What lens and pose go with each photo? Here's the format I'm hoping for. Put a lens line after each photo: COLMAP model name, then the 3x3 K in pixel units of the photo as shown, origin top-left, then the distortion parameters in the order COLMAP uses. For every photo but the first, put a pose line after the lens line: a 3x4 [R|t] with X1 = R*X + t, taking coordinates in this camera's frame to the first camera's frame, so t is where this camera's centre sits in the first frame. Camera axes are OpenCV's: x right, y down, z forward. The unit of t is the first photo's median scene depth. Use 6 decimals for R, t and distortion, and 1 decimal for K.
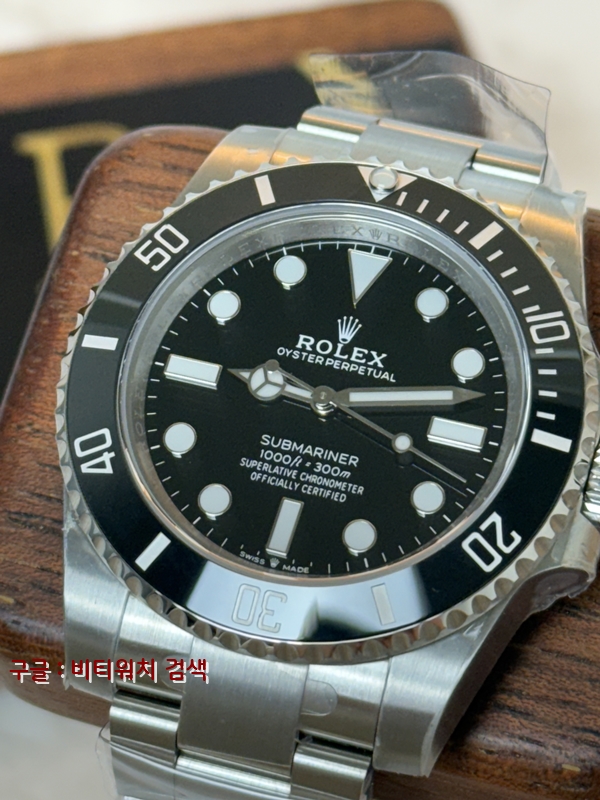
lens RADIAL K [[3027.3, 0, 300.0], [0, 3027.3, 400.0], [0, 0, 1]] dist [0.065771, 4.950957]
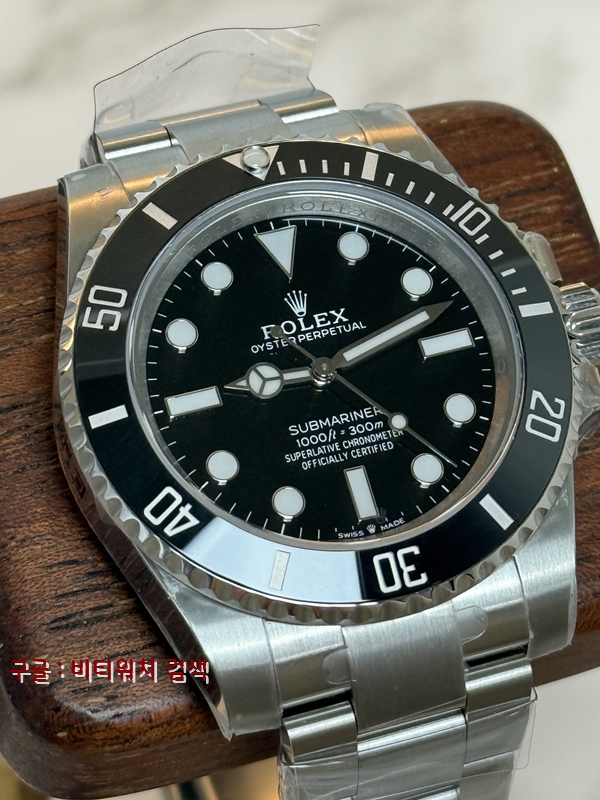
lens RADIAL K [[3027.3, 0, 300.0], [0, 3027.3, 400.0], [0, 0, 1]] dist [0.065771, 4.950957]
pose [[0.806008, -0.428183, 0.408669, -0.422955], [0.423936, 0.899436, 0.106266, -0.103800], [-0.413073, 0.087598, 0.906475, 0.067975]]
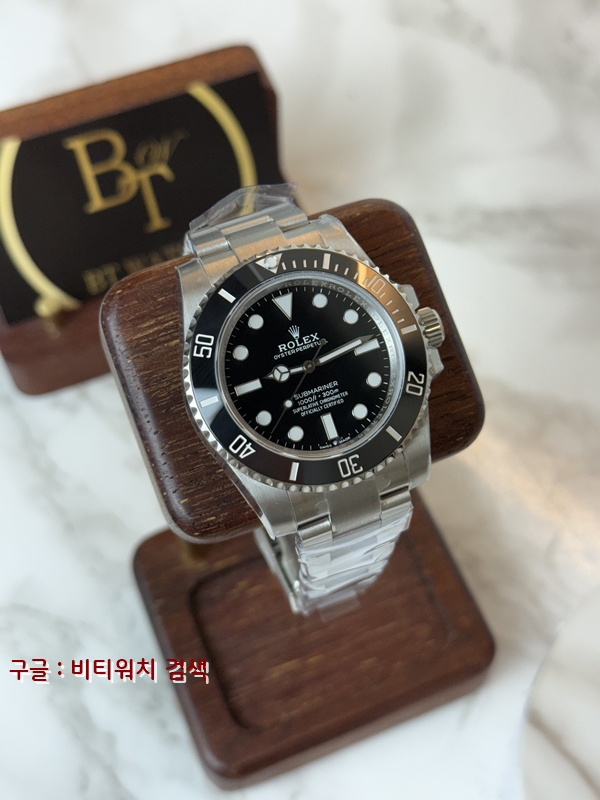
lens RADIAL K [[1164.0, 0, 290.3], [0, 1164.0, 404.4], [0, 0, 1]] dist [0.187691, -0.035405]
pose [[0.775568, -0.557656, 0.295829, -0.263834], [0.461293, 0.820567, 0.337459, -0.265370], [-0.430933, -0.125258, 0.893648, 0.253990]]
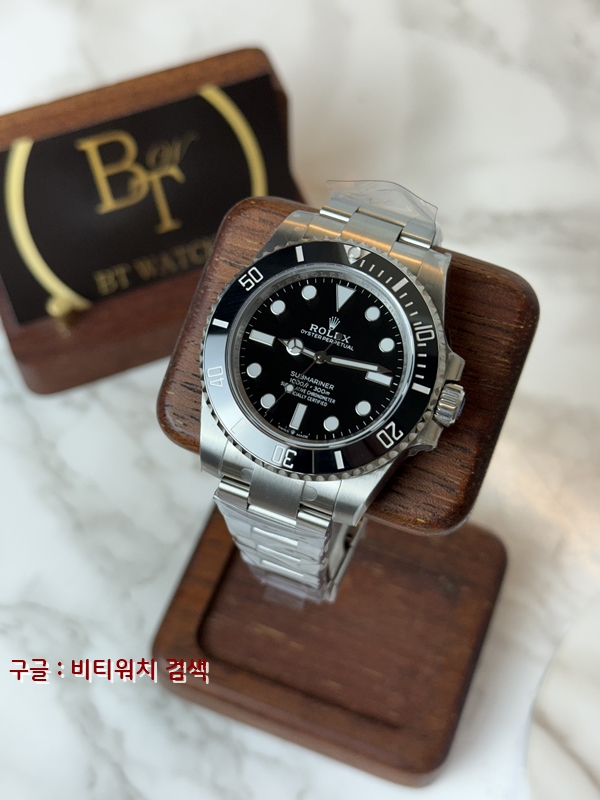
lens RADIAL K [[1164.0, 0, 290.3], [0, 1164.0, 404.4], [0, 0, 1]] dist [0.187691, -0.035405]
pose [[0.996531, 0.062044, -0.055458, 0.035267], [-0.045297, 0.963471, 0.263956, -0.189121], [0.069809, -0.260528, 0.962939, 0.173501]]
